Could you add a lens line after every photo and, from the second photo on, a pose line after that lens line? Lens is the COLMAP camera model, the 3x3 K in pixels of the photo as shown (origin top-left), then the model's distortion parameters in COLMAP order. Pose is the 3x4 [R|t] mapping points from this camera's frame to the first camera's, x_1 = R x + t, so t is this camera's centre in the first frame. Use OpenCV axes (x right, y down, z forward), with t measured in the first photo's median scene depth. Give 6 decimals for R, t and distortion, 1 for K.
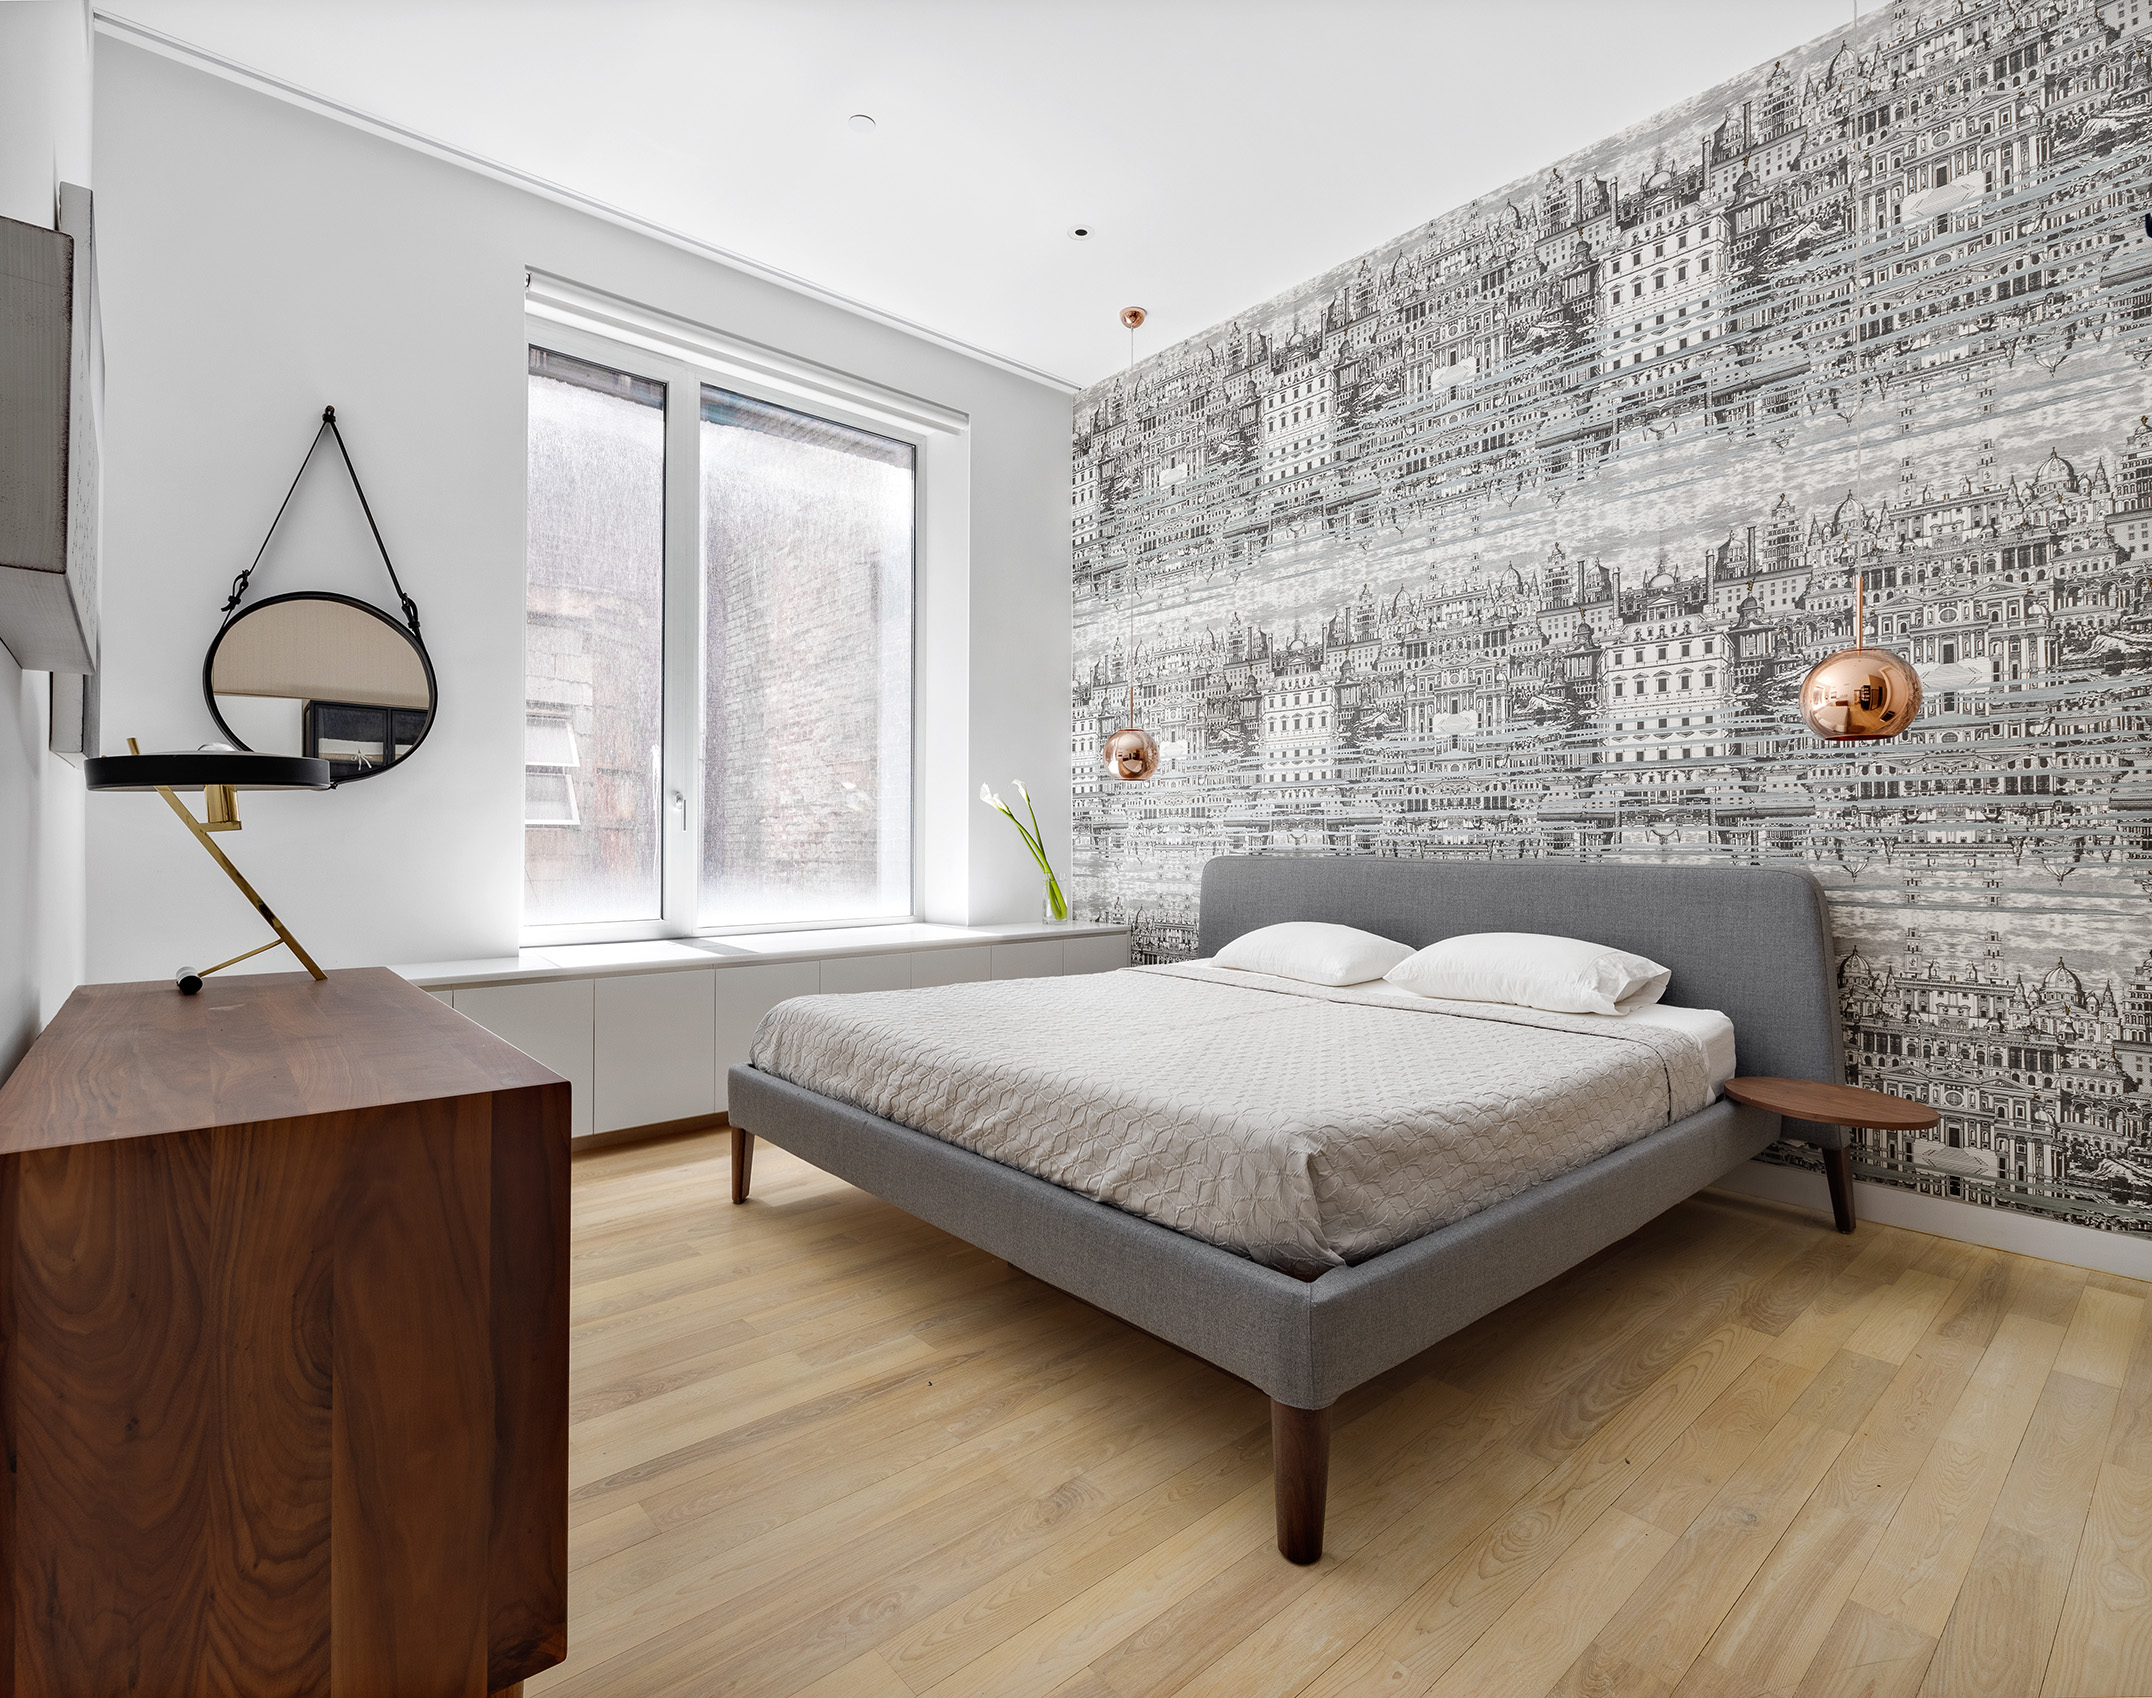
lens RADIAL K [[1057.8, 0, 1073.9], [0, 1057.8, 835.4], [0, 0, 1]] dist [0.001343, -0.001737]
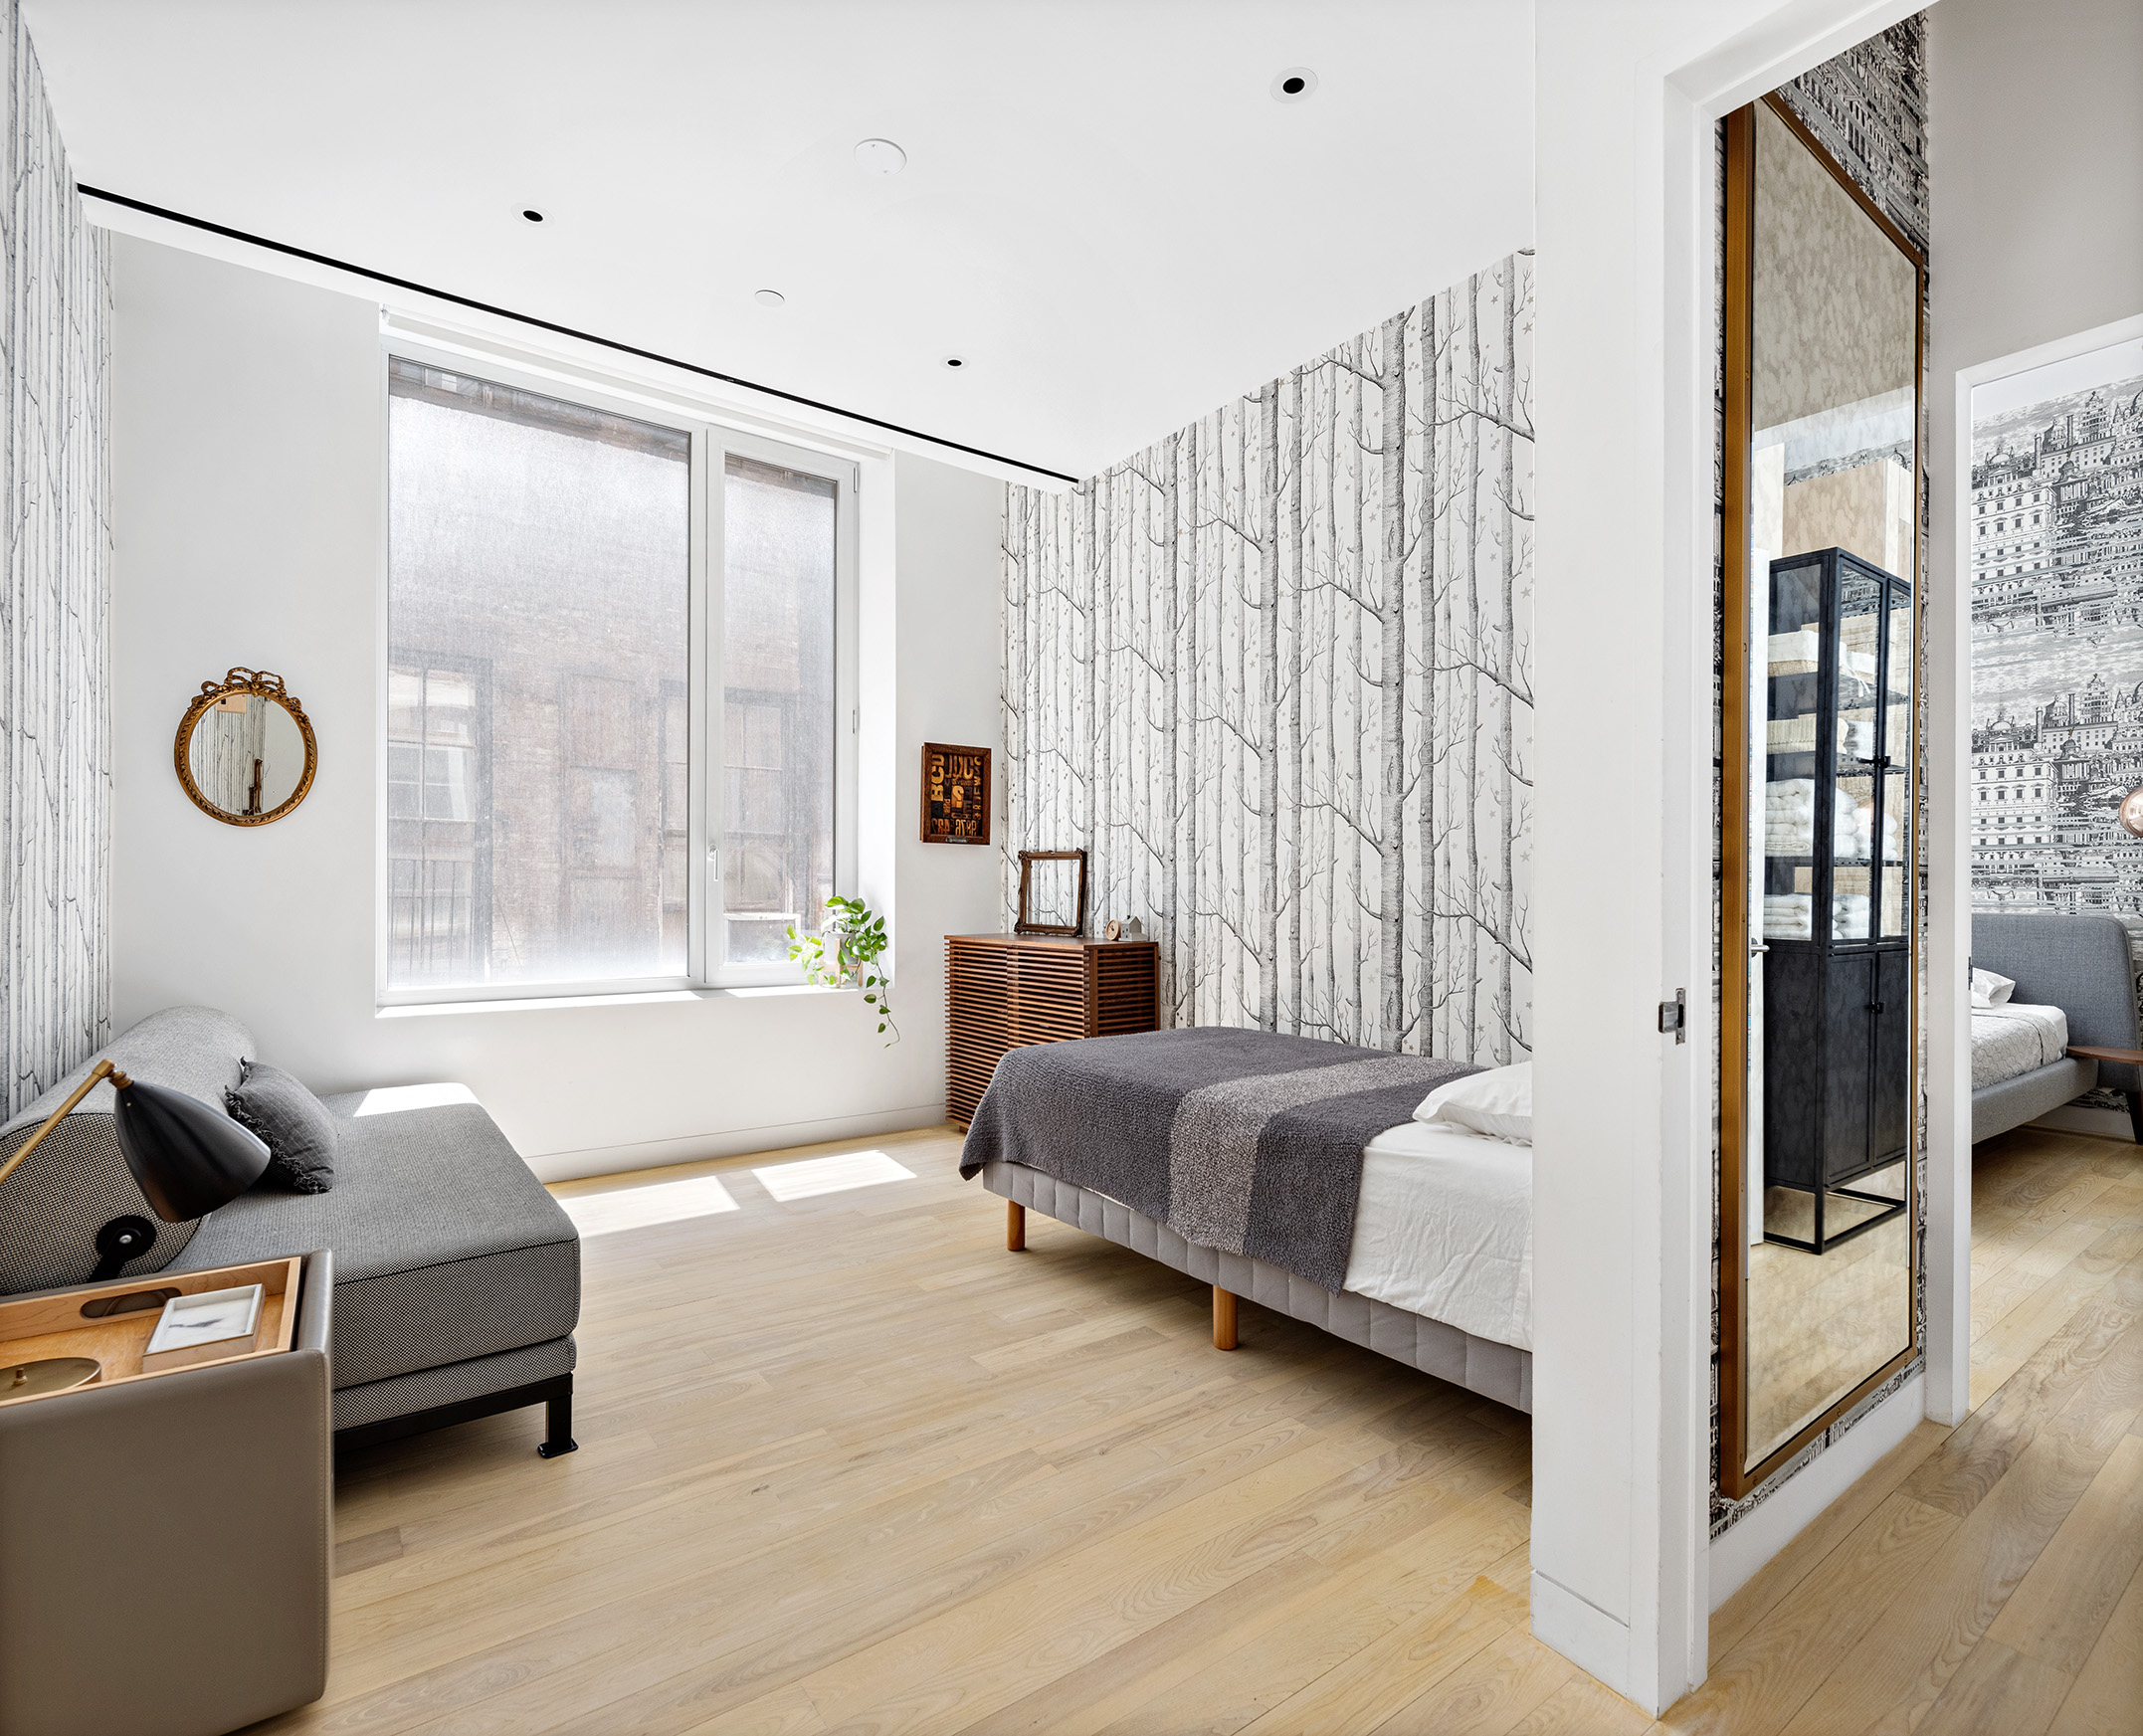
lens RADIAL K [[1051.4, 0, 1075.6], [0, 1051.4, 891.1], [0, 0, 1]] dist [-0.001417, 0.000457]
pose [[0.995727, -0.000164, -0.092341, -0.647430], [0.000964, 0.999962, 0.008622, -0.019578], [0.092336, -0.008674, 0.995690, -0.643201]]
